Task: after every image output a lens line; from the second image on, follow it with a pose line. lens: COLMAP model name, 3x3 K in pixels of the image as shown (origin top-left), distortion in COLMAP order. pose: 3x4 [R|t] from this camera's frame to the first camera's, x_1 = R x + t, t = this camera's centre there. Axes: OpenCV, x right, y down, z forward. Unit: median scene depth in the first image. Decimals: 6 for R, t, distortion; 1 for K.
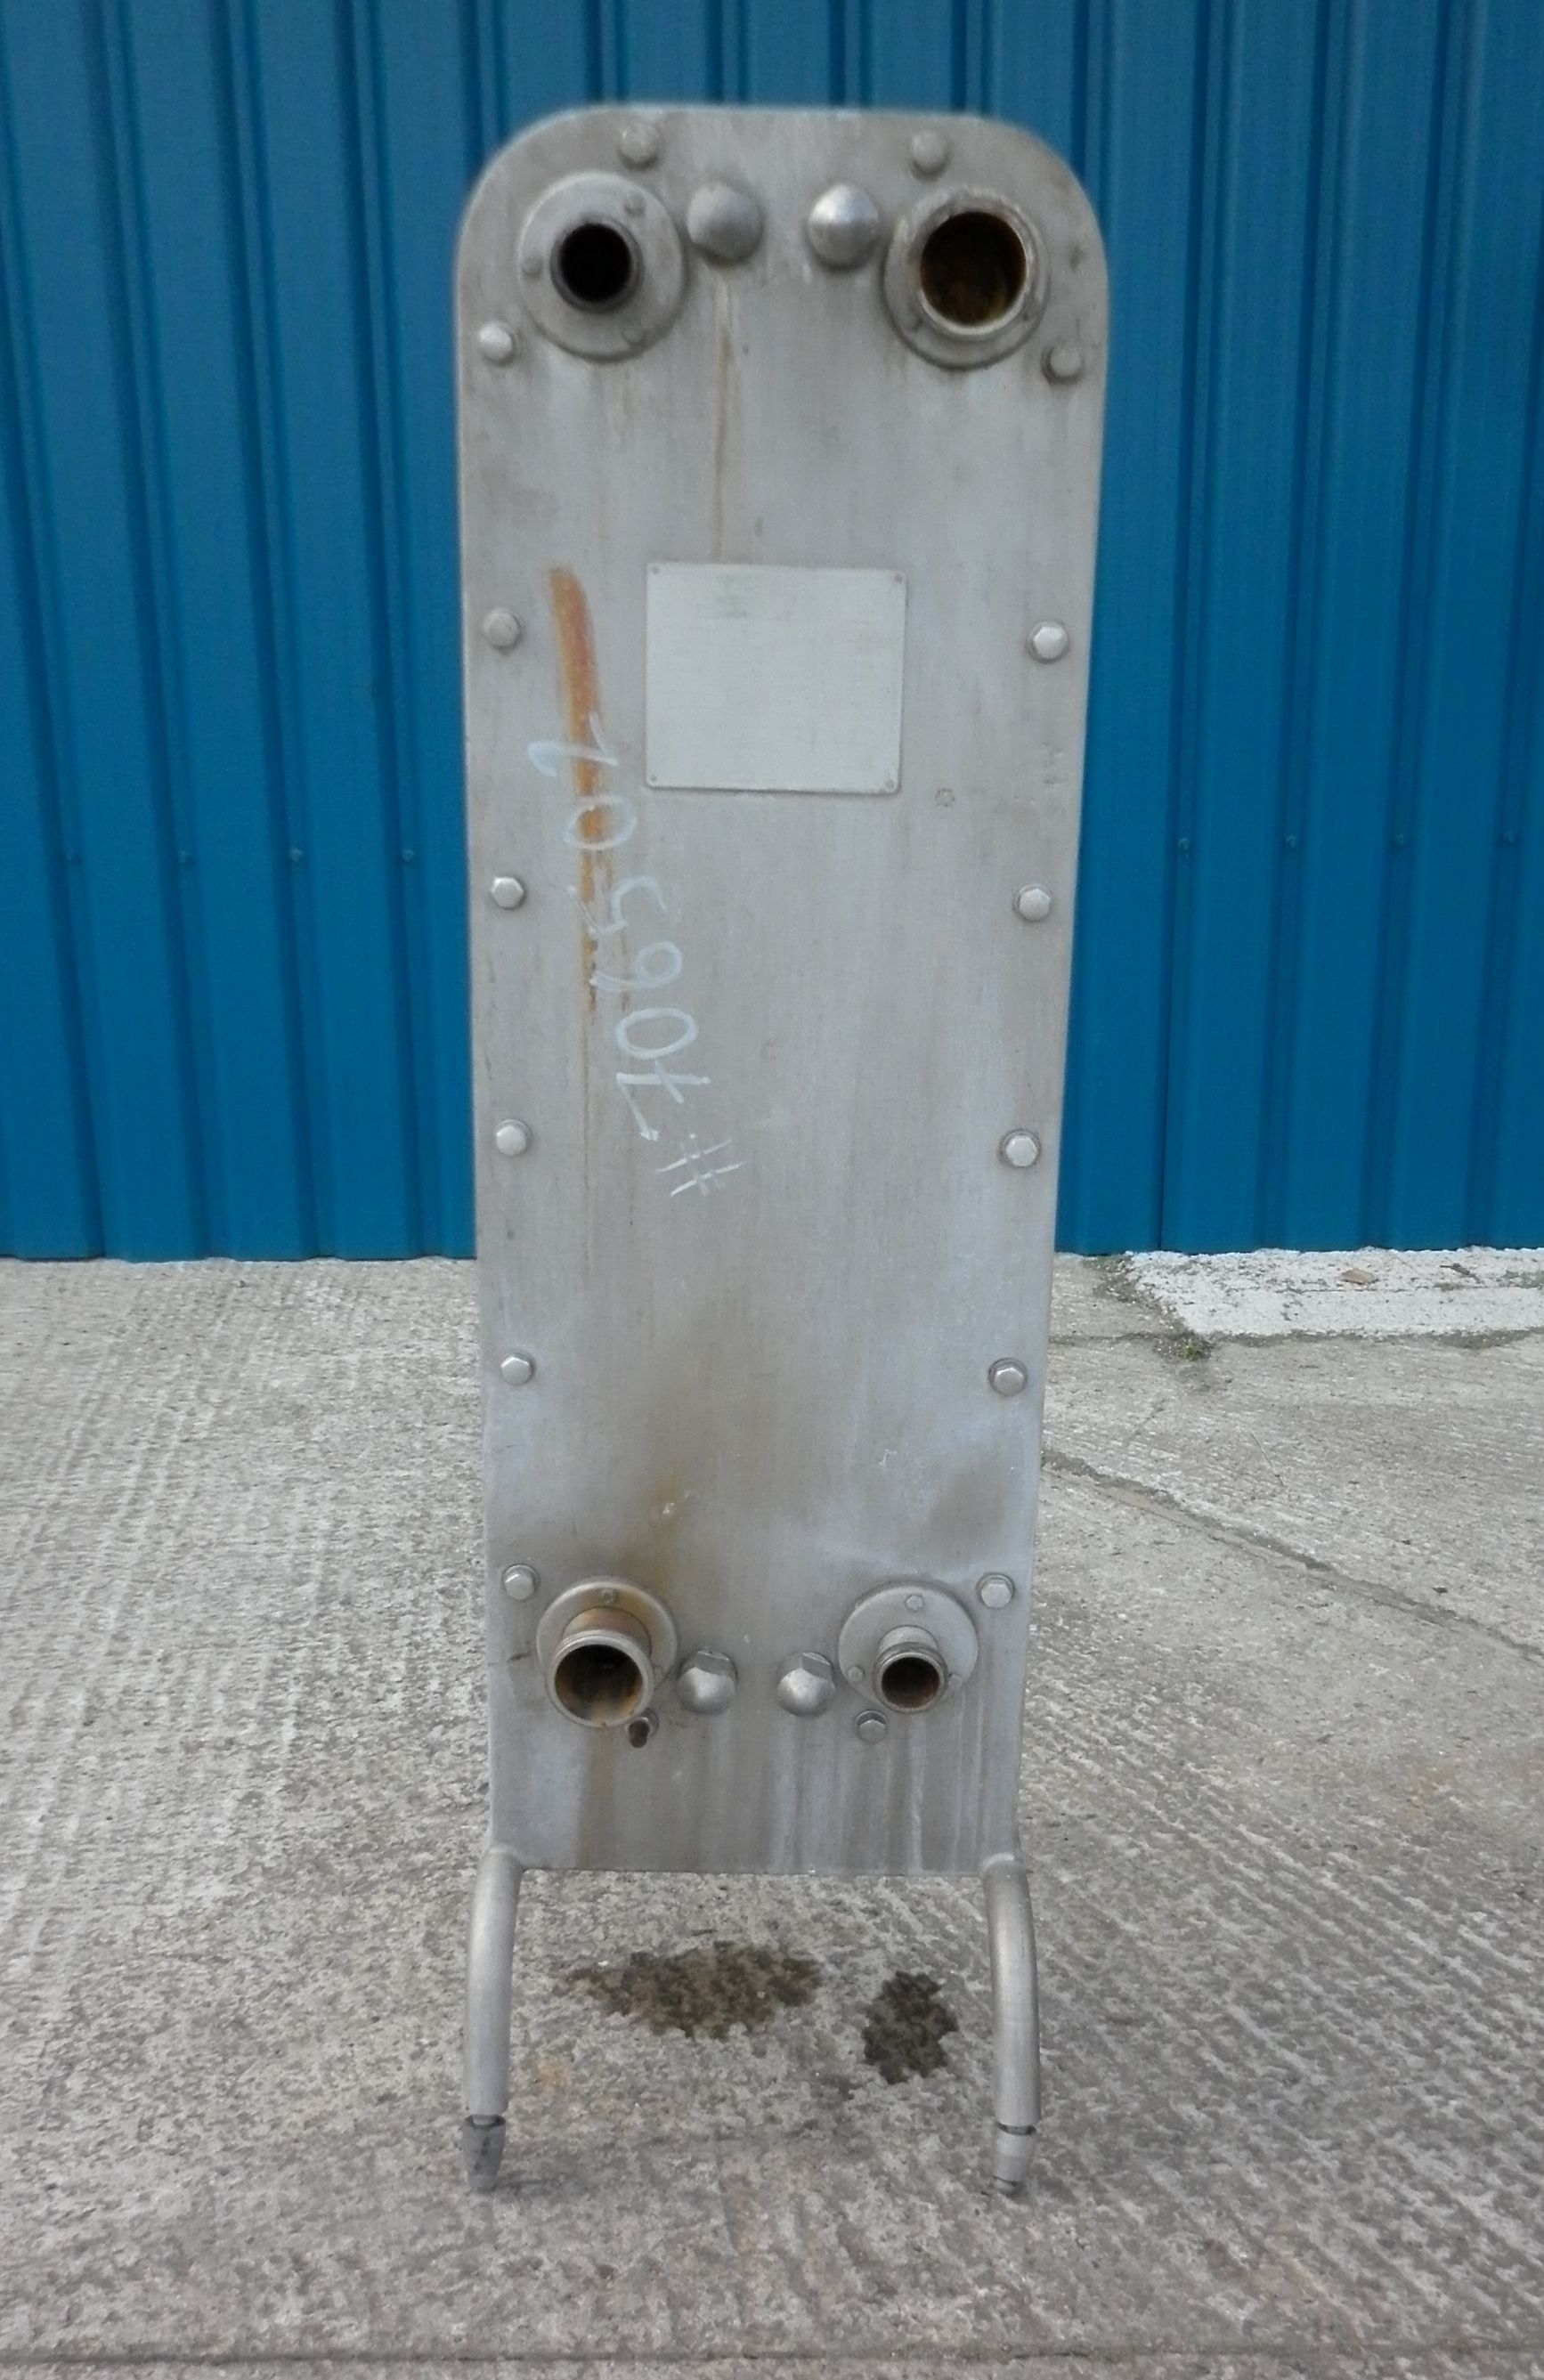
lens RADIAL K [[2447.9, 0, 760.9], [0, 2447.9, 1335.2], [0, 0, 1]] dist [-0.030855, 0.000000]
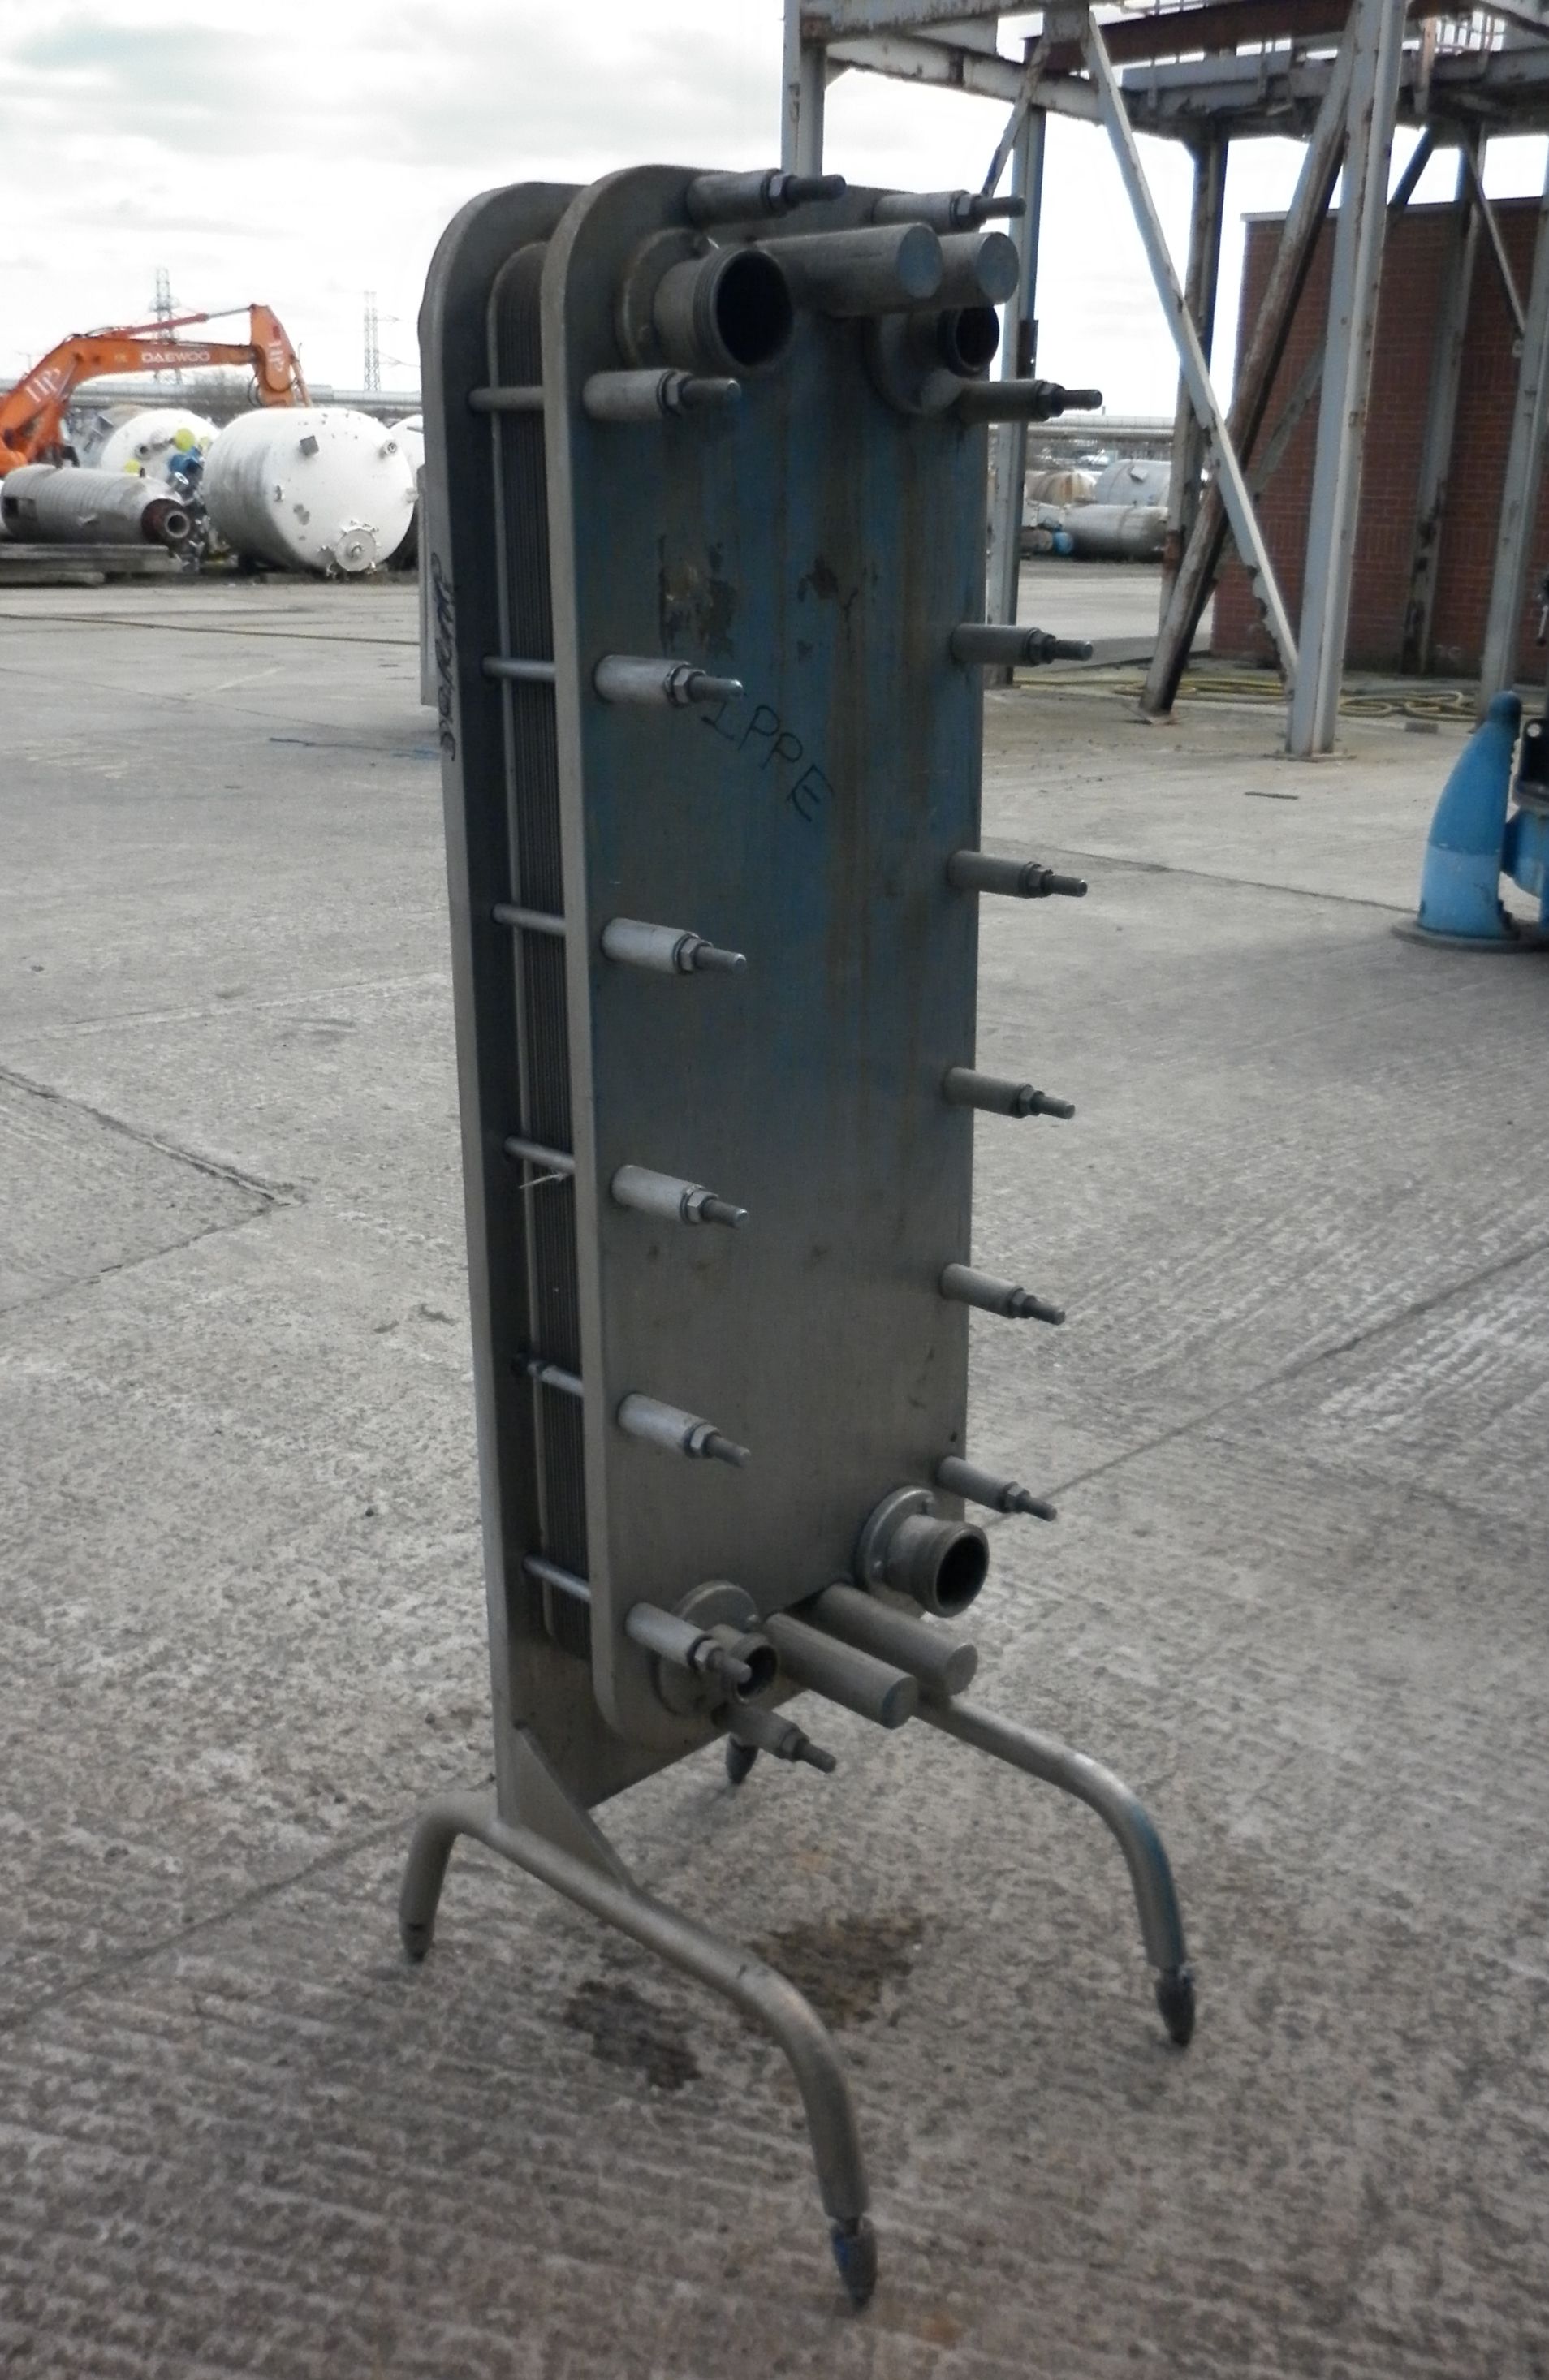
lens RADIAL K [[2158.8, 0, 768.3], [0, 2158.8, 1184.9], [0, 0, 1]] dist [-0.010480, 0.000000]
pose [[-0.693427, 0.210080, -0.689221, 0.599202], [-0.248607, 0.828050, 0.502521, -0.500145], [0.676279, 0.519807, -0.521965, 1.412638]]
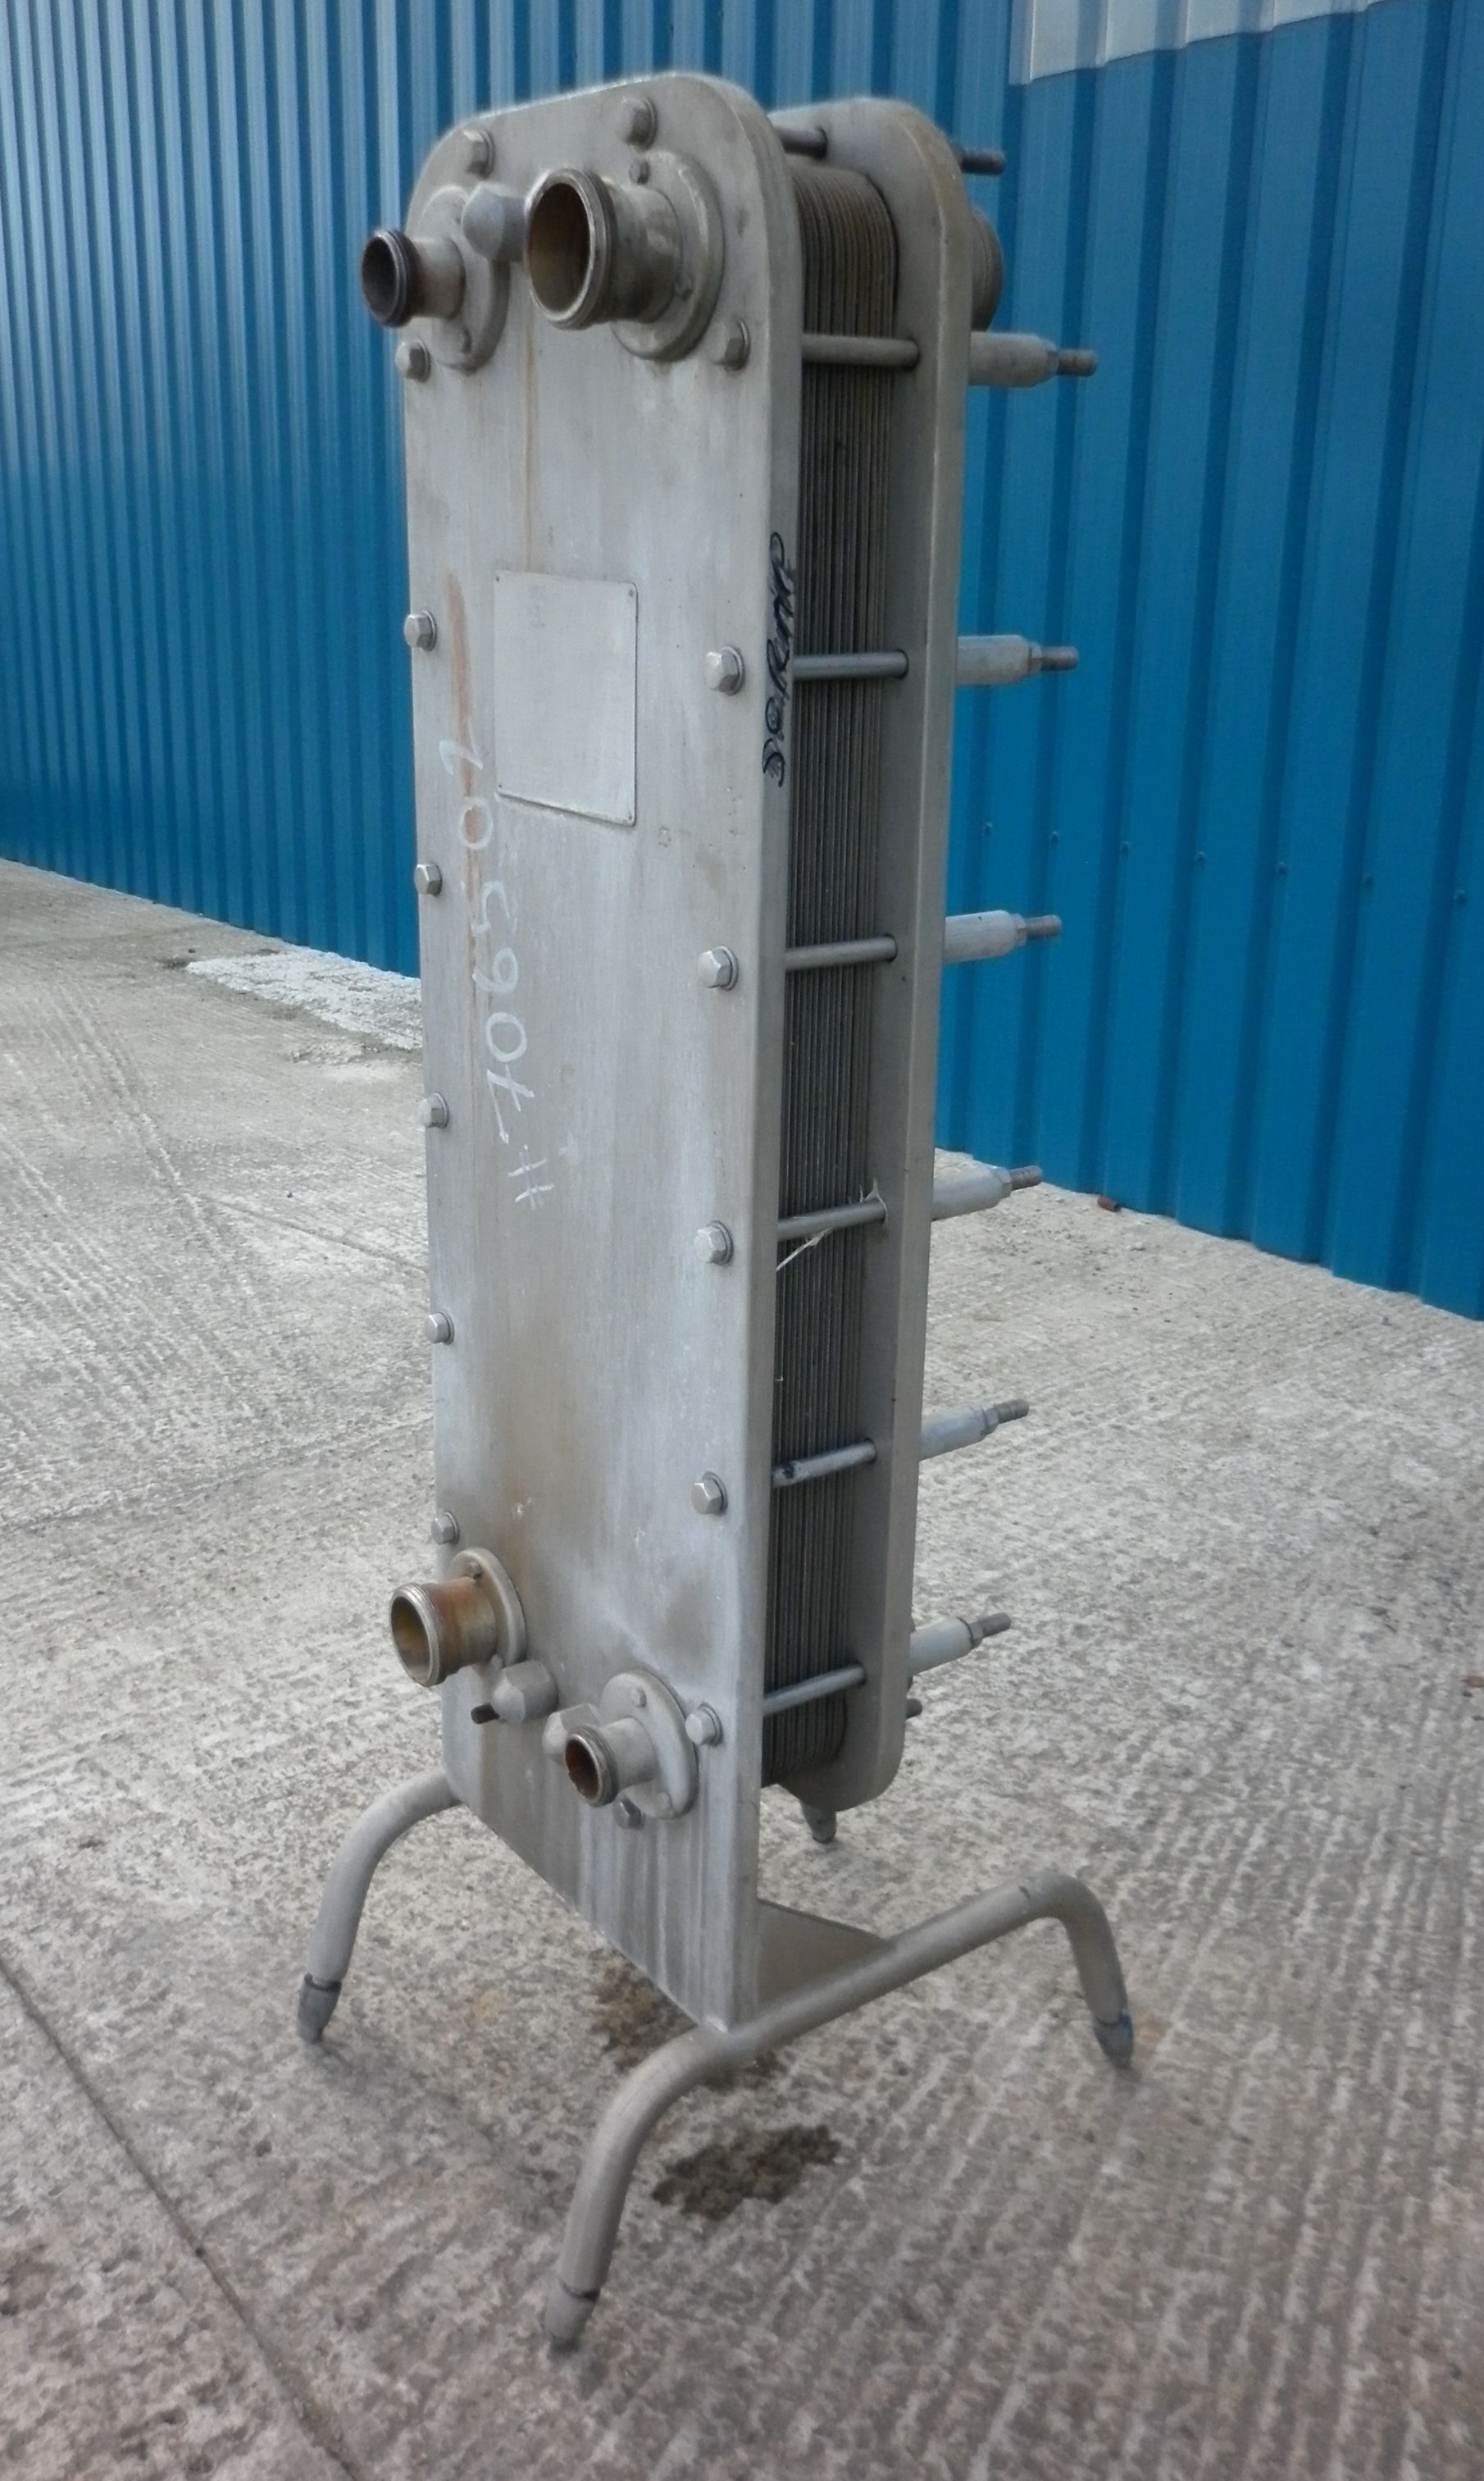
lens RADIAL K [[2213.9, 0, 662.6], [0, 2213.9, 1264.0], [0, 0, 1]] dist [-0.030241, 0.041384]
pose [[0.572677, 0.262064, -0.776765, 0.639612], [-0.275801, 0.953884, 0.118483, -0.141251], [0.771994, 0.146380, 0.618545, 0.439856]]
